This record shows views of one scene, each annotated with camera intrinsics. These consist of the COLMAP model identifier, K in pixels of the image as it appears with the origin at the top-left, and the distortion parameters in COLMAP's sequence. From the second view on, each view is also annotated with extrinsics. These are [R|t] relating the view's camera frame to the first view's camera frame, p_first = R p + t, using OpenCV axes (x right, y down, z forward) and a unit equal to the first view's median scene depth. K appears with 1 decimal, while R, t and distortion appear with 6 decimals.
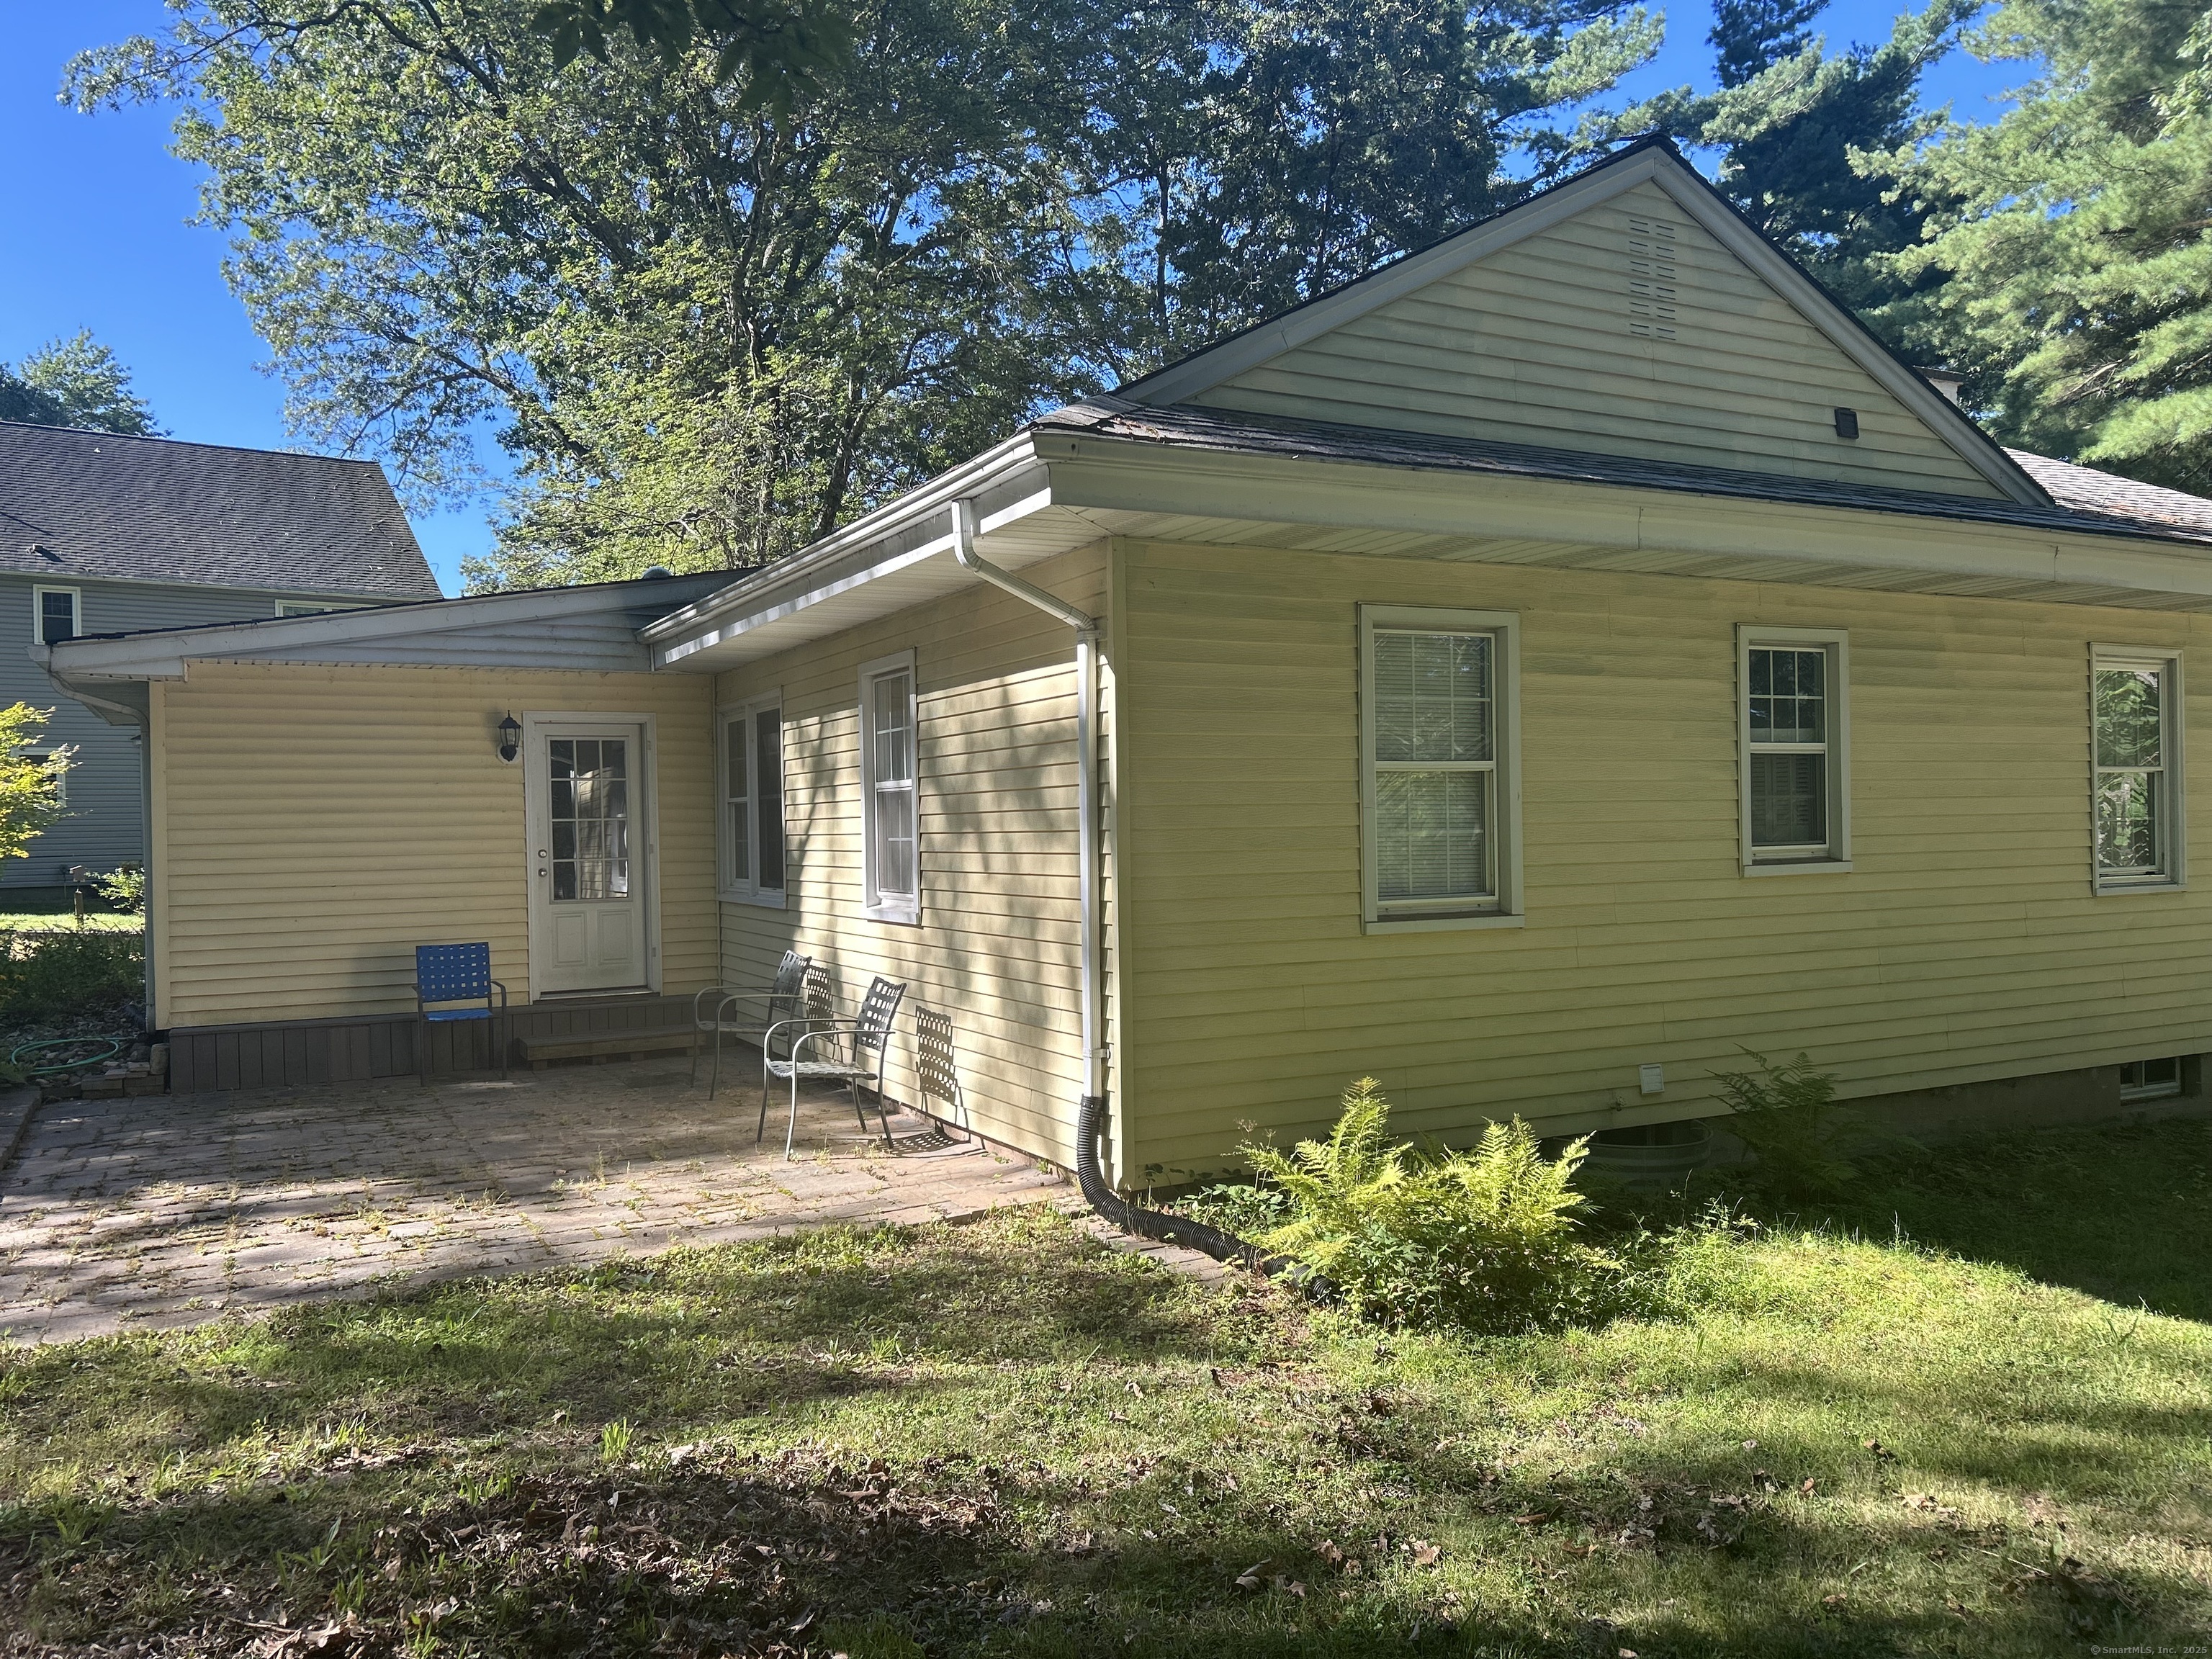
lens RADIAL K [[1677.4, 0, 1111.4], [0, 1677.4, 835.8], [0, 0, 1]] dist [0.054261, -0.054729]
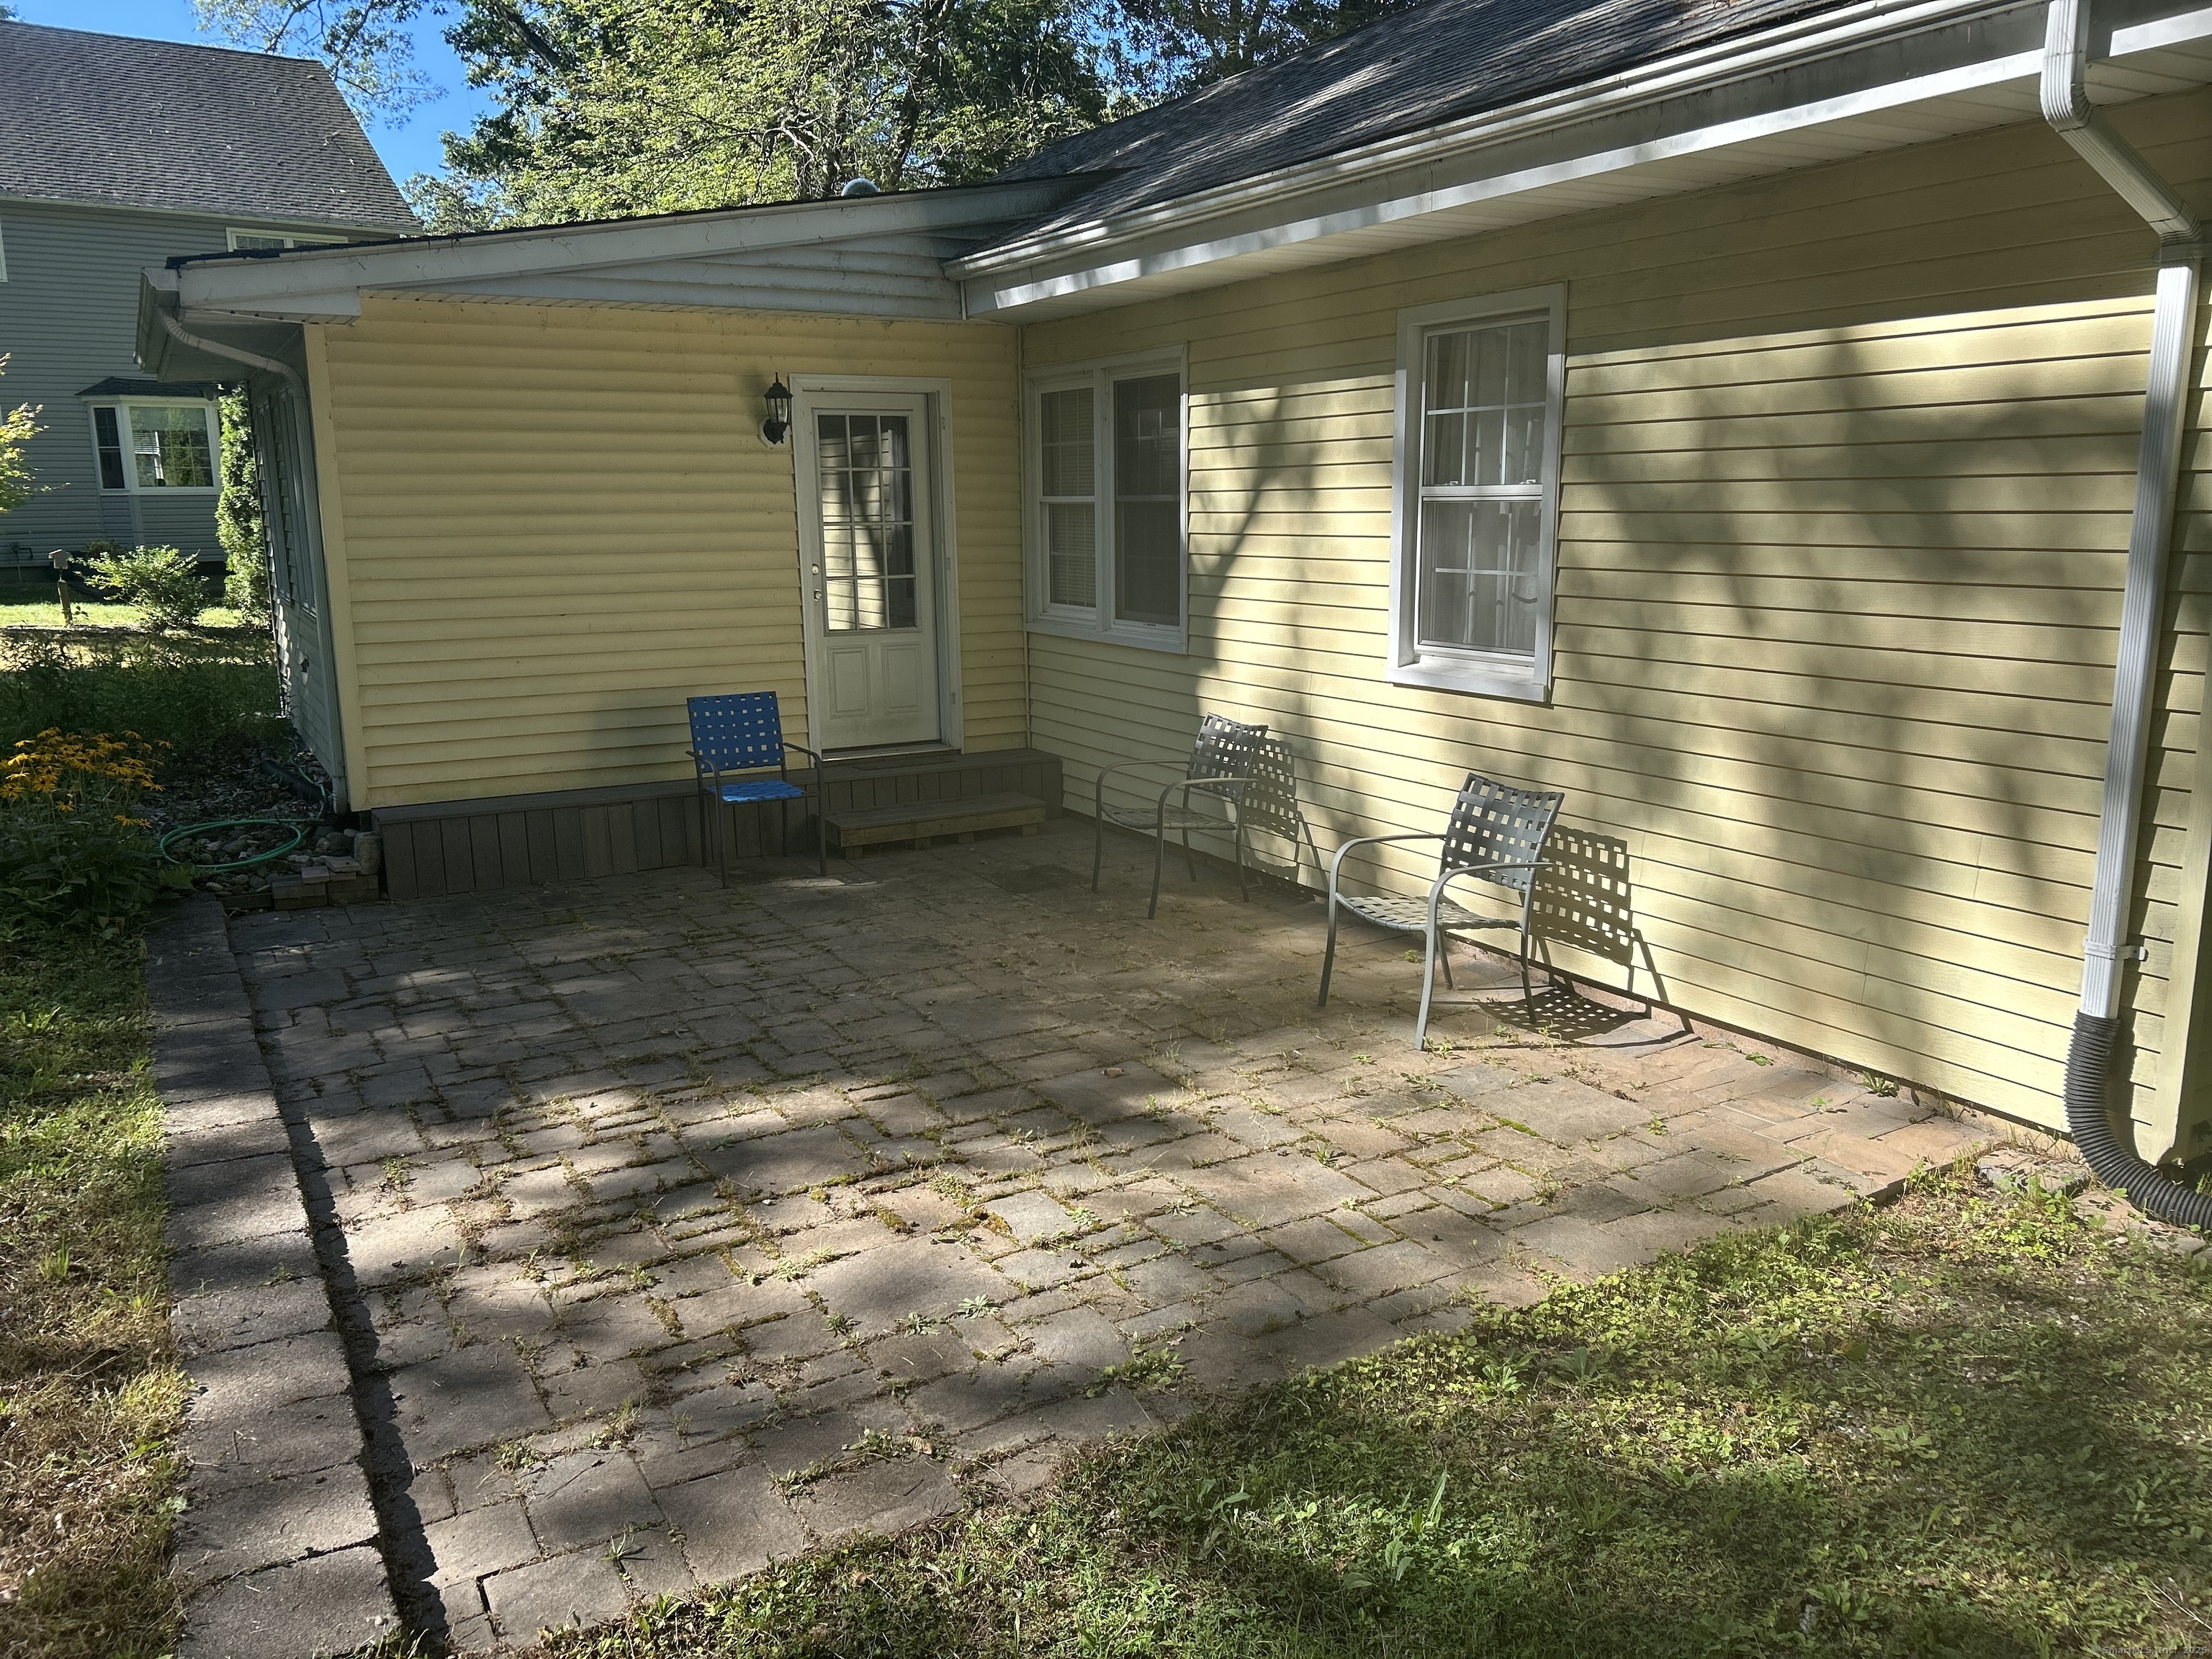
lens RADIAL K [[1677.4, 0, 1108.1], [0, 1677.4, 824.2], [0, 0, 1]] dist [0.054261, -0.054729]
pose [[0.999017, -0.000594, 0.044331, -0.262376], [-0.007661, 0.982558, 0.185798, -0.020171], [-0.043668, -0.185955, 0.981587, 0.254310]]
